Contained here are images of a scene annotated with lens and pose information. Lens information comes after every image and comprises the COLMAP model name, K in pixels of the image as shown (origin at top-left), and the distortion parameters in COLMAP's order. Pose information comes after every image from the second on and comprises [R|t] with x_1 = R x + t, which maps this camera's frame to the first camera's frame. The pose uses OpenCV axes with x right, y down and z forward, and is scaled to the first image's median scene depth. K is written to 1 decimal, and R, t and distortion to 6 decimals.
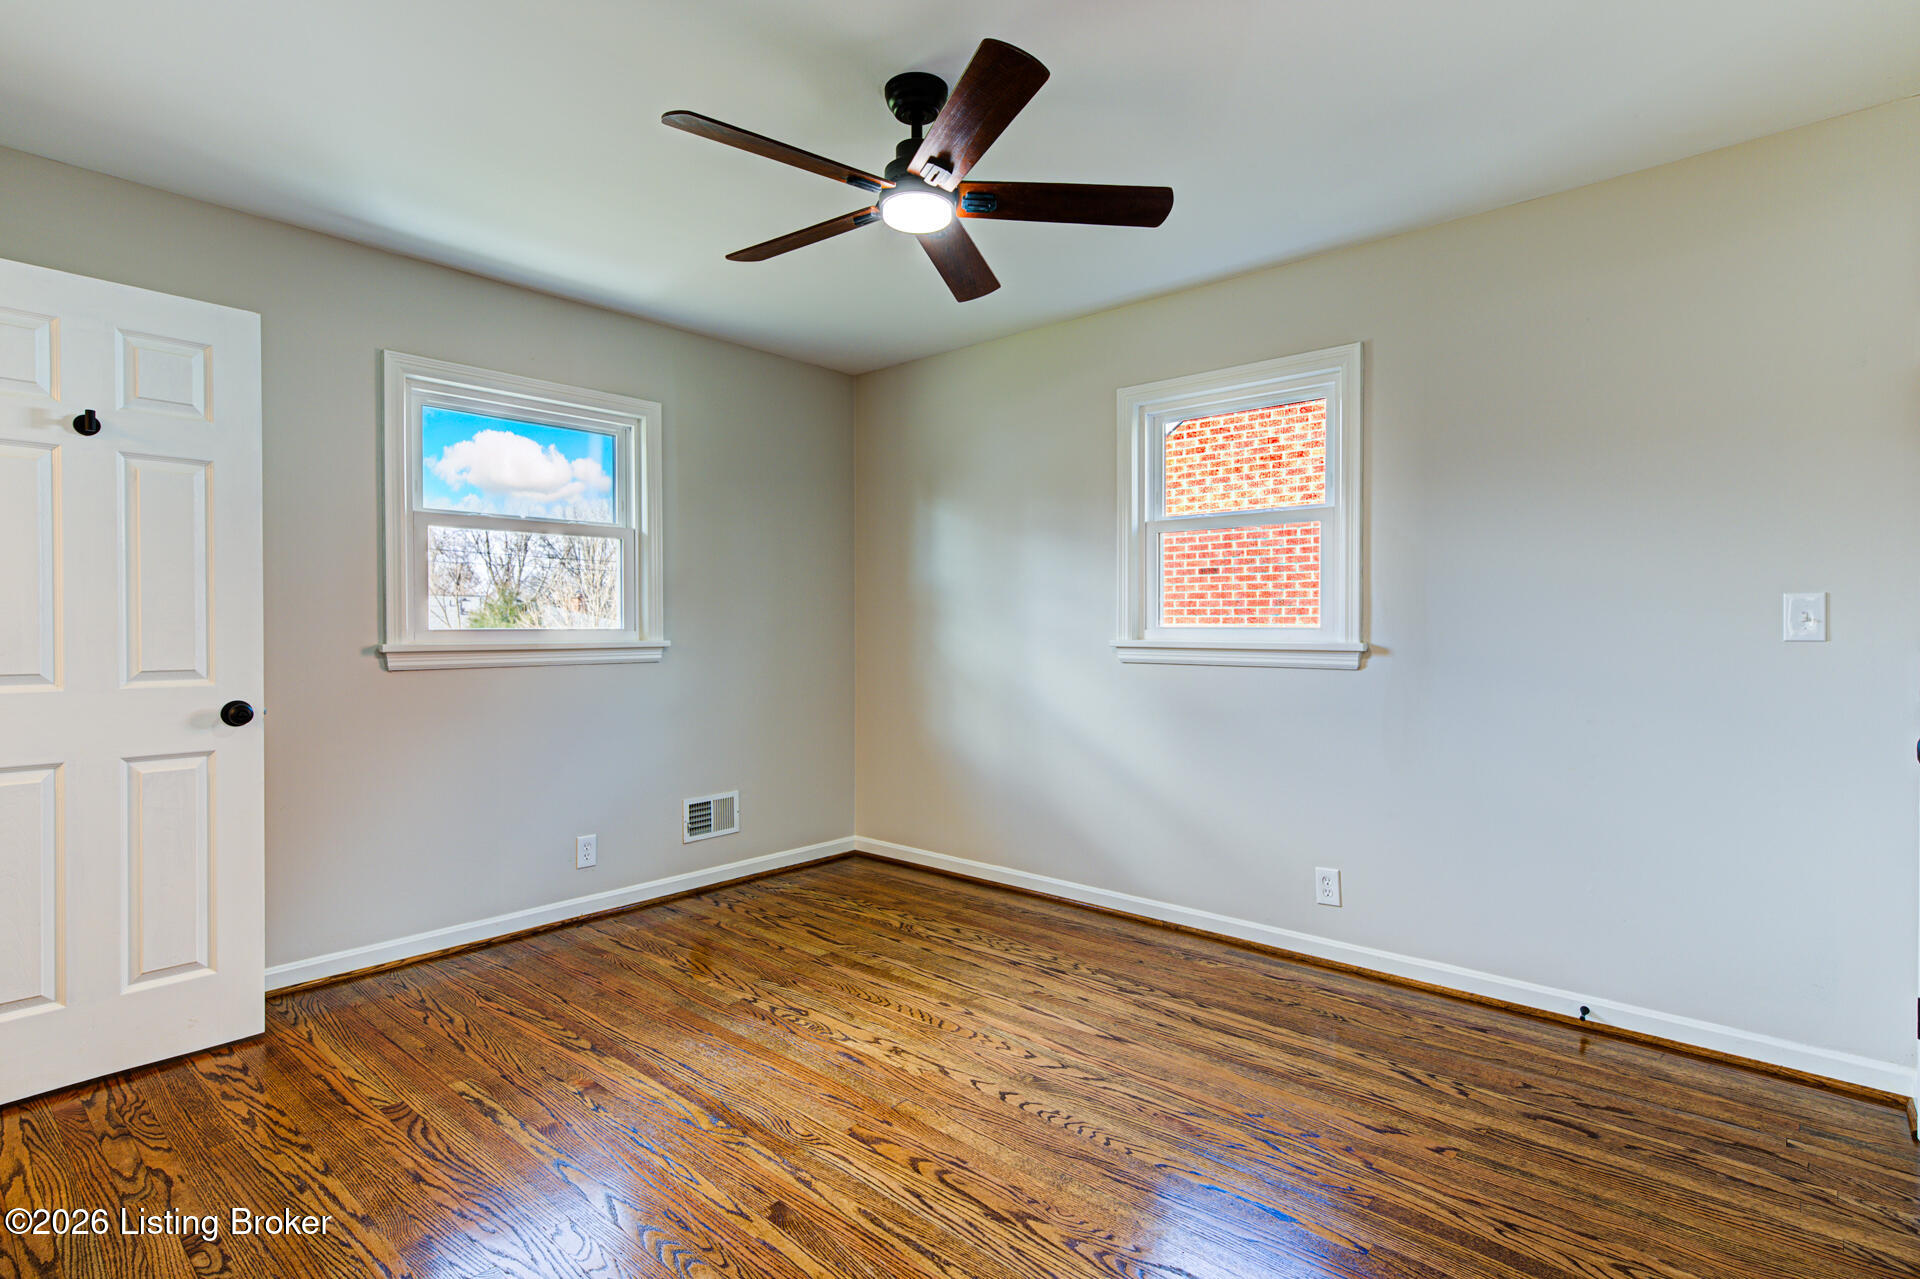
lens RADIAL K [[949.3, 0, 956.8], [0, 949.3, 638.3], [0, 0, 1]] dist [0.001238, 0.000523]
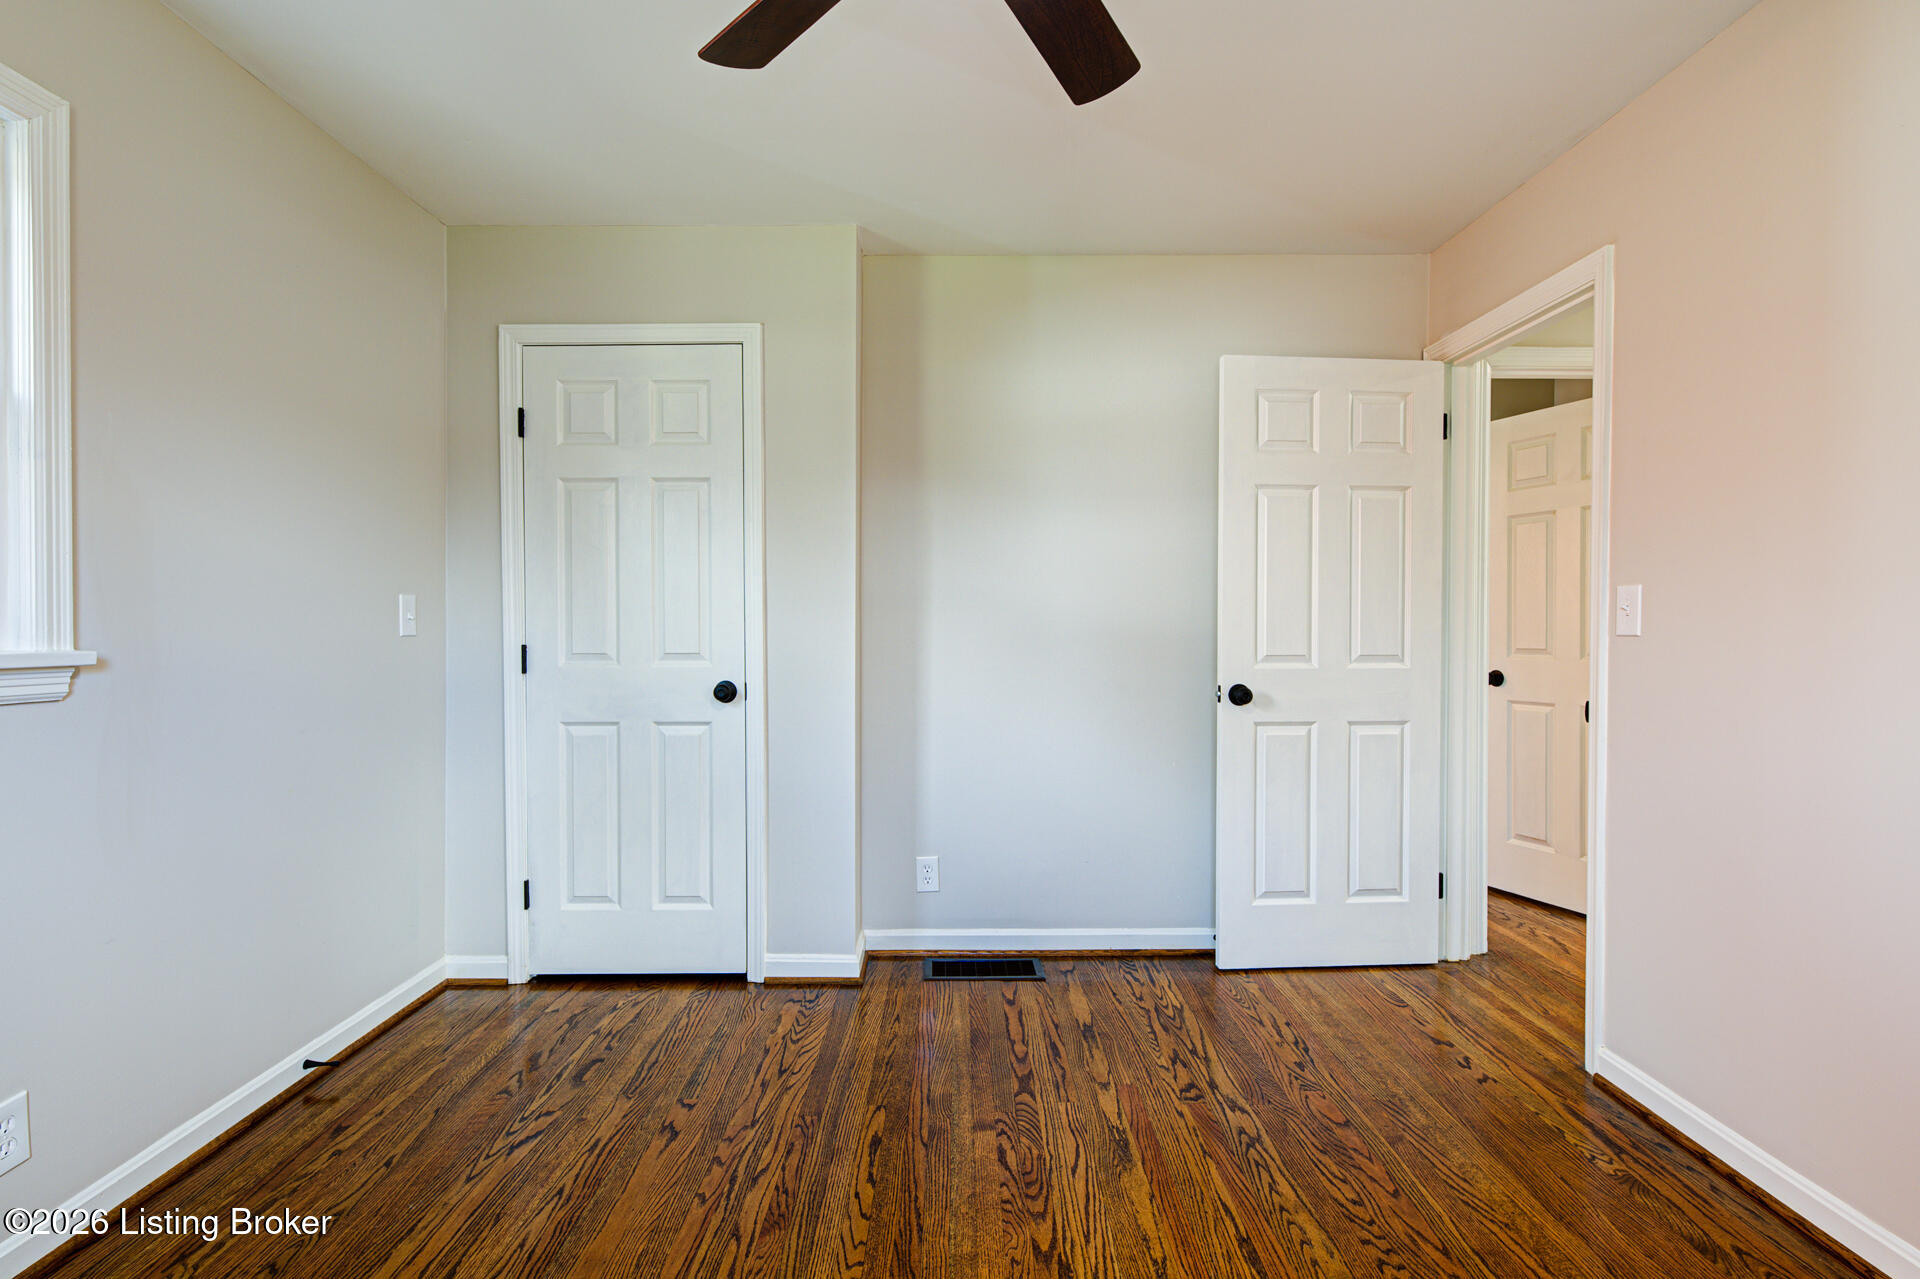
lens RADIAL K [[949.3, 0, 953.4], [0, 949.3, 626.6], [0, 0, 1]] dist [0.001238, 0.000523]
pose [[-0.671757, -0.000769, 0.740771, -0.480314], [0.005564, 0.999966, 0.006084, -0.013158], [-0.740751, 0.008209, -0.671730, 1.443518]]
